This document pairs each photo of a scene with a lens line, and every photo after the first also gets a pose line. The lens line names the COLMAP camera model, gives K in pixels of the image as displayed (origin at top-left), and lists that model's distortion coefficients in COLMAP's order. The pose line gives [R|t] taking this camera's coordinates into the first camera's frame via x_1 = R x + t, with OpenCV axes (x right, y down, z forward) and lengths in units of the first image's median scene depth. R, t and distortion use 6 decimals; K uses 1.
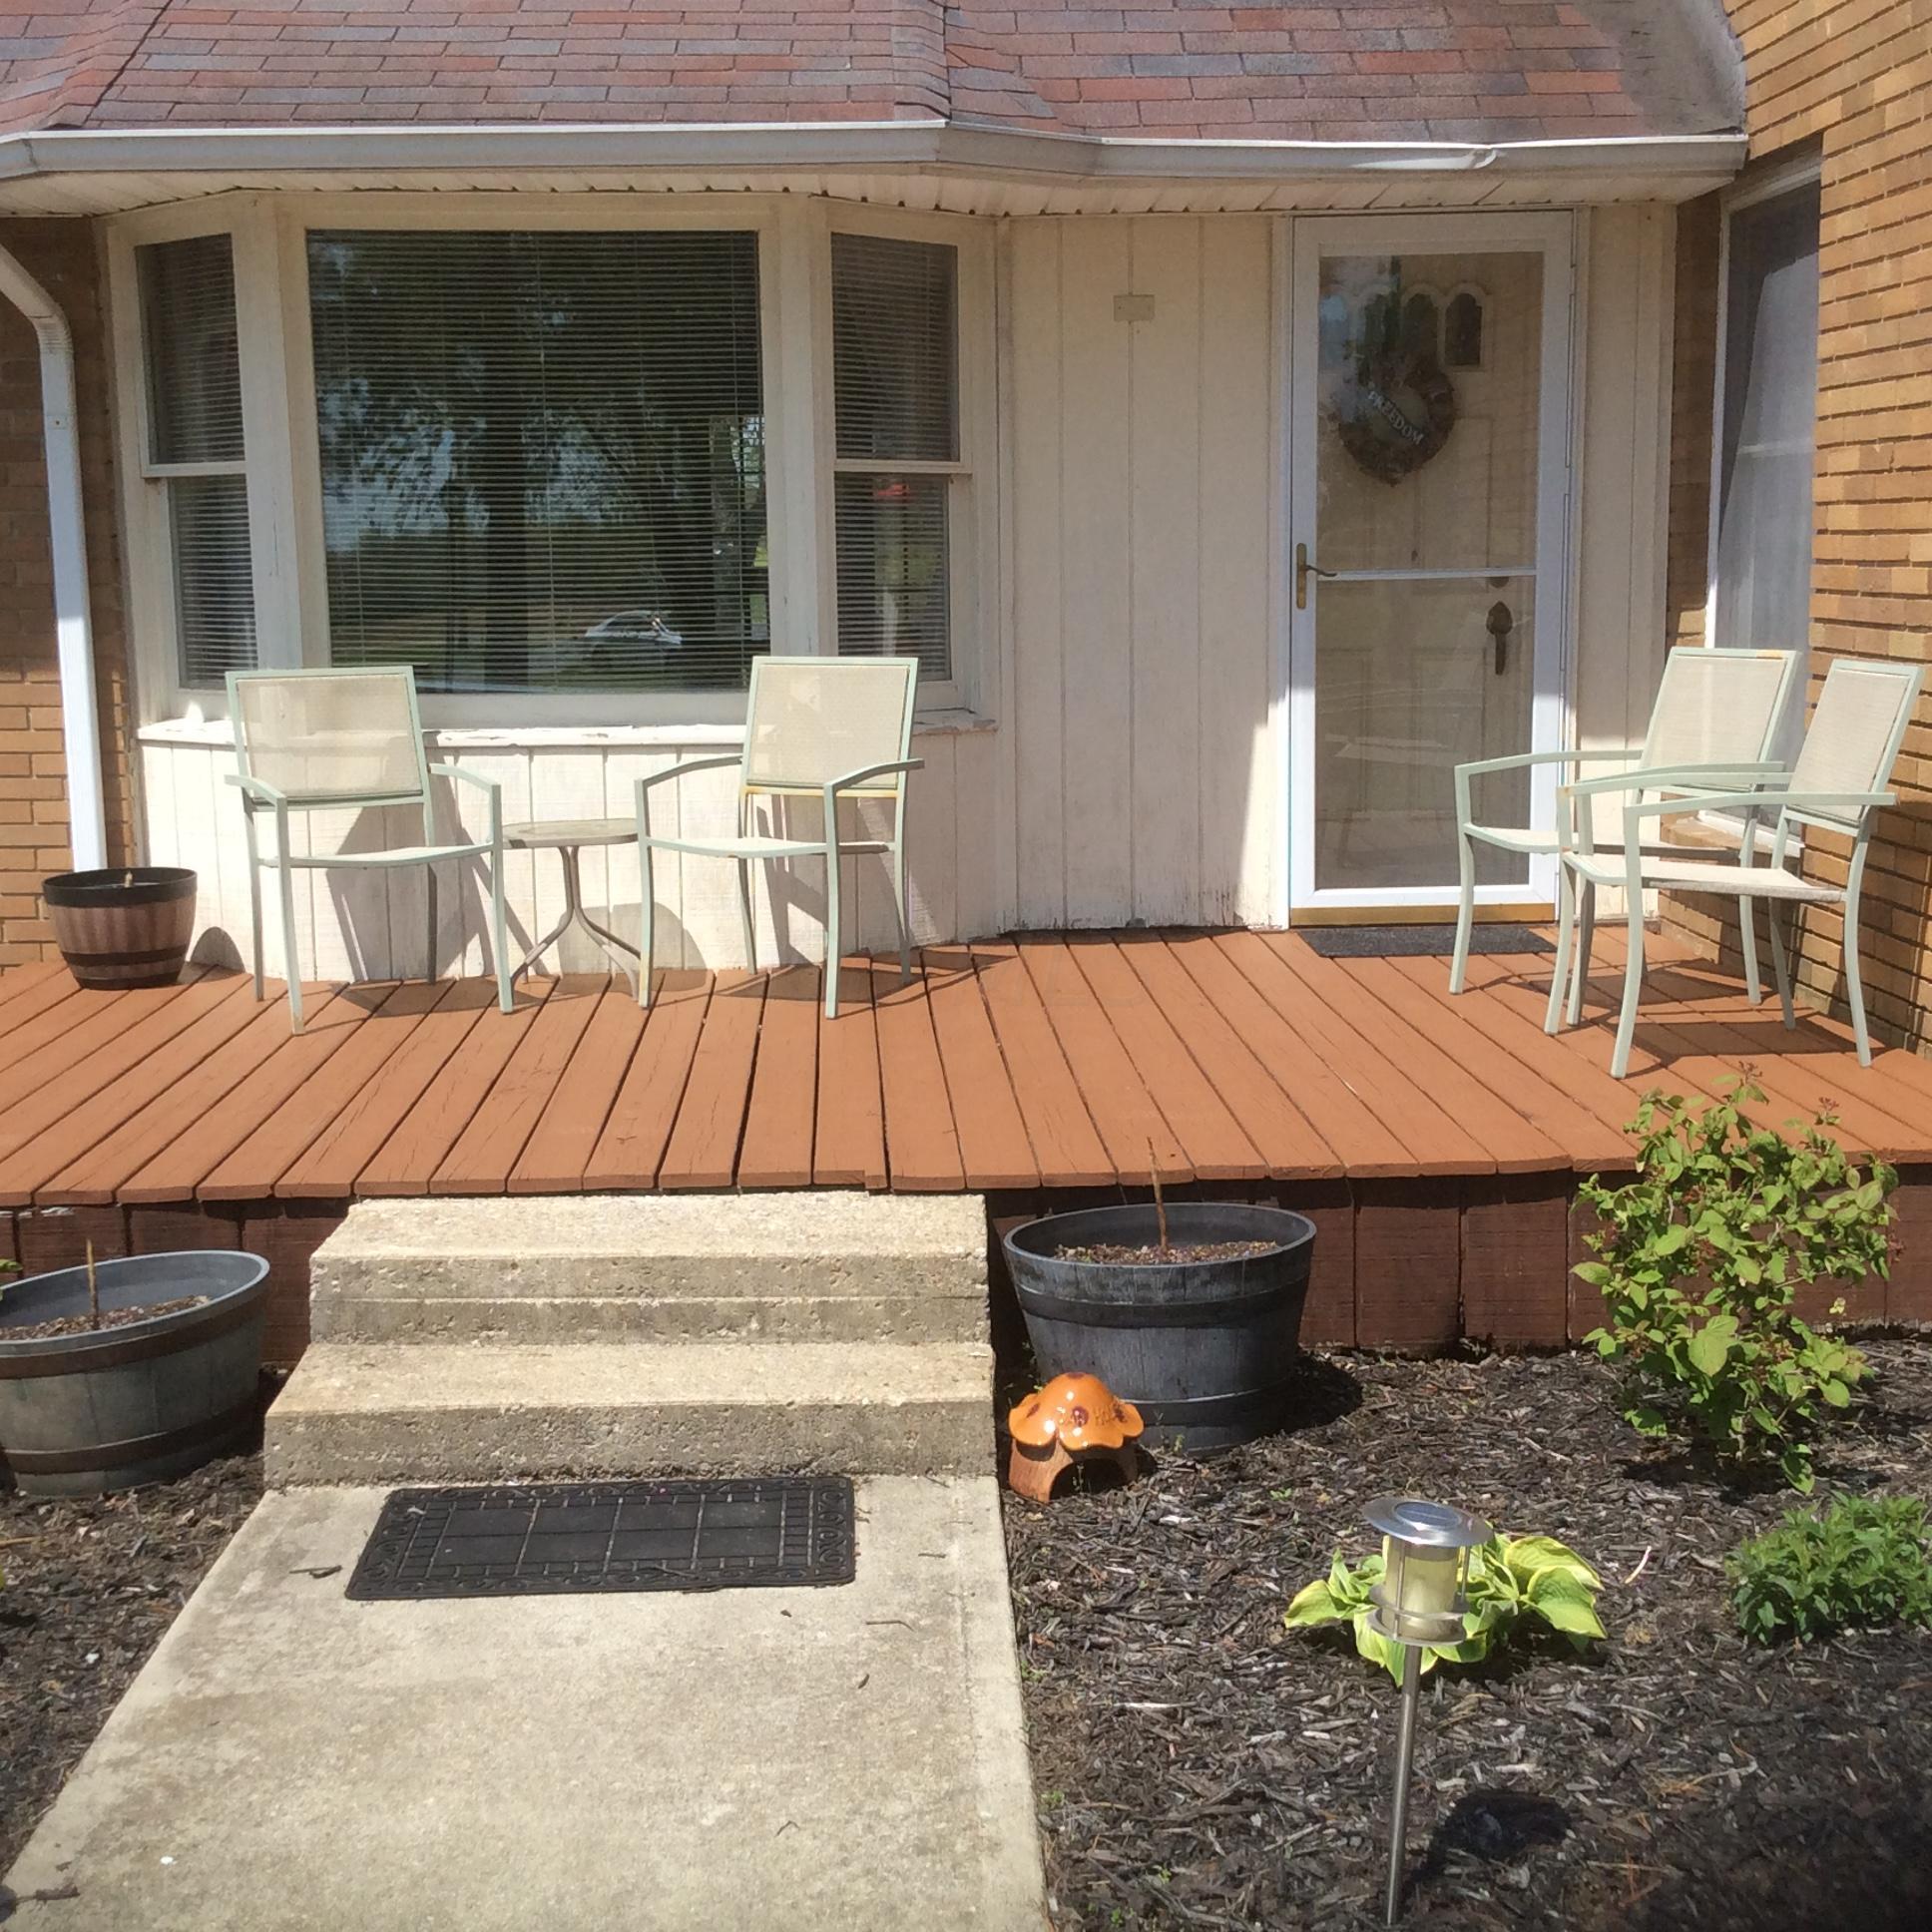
lens RADIAL K [[2733.4, 0, 970.7], [0, 2733.4, 967.7], [0, 0, 1]] dist [0.097168, 0.000000]
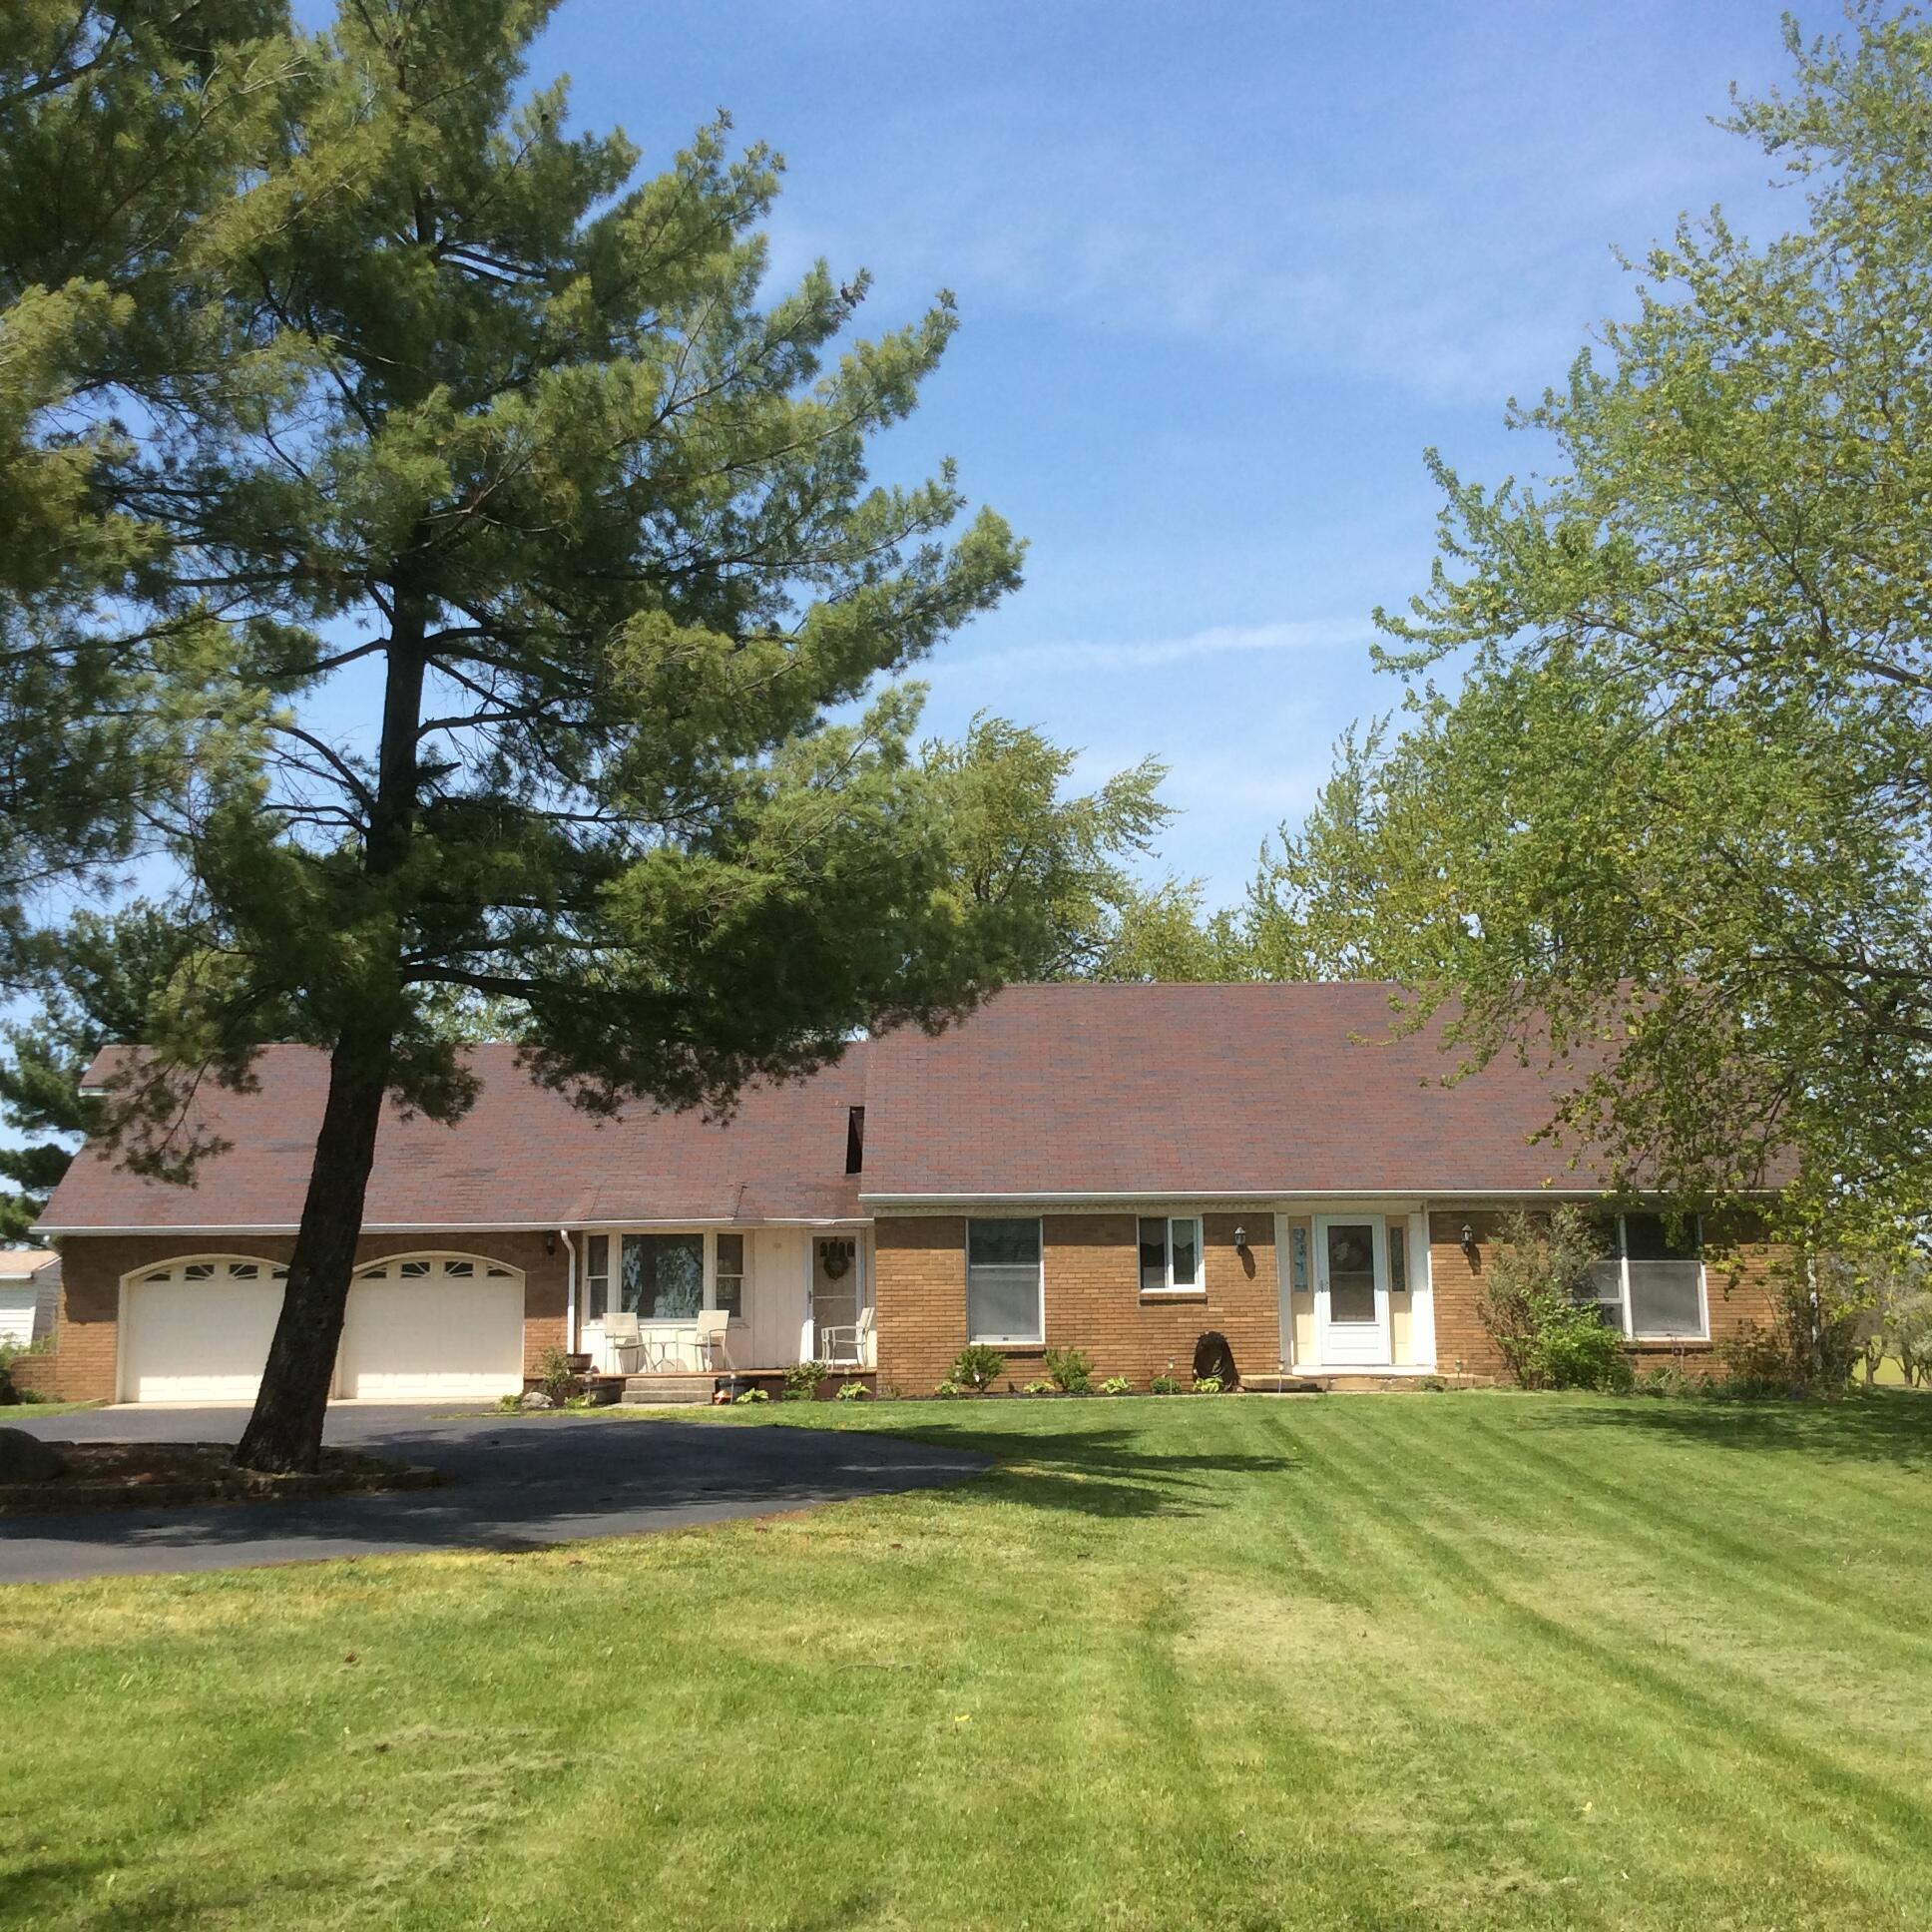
lens RADIAL K [[2364.9, 0, 952.9], [0, 2364.9, 984.9], [0, 0, 1]] dist [0.092378, 0.000000]
pose [[0.999406, -0.000534, -0.034458, 0.559117], [-0.009820, 0.954014, -0.299602, 0.642821], [0.033034, 0.299762, 0.953442, -3.490008]]
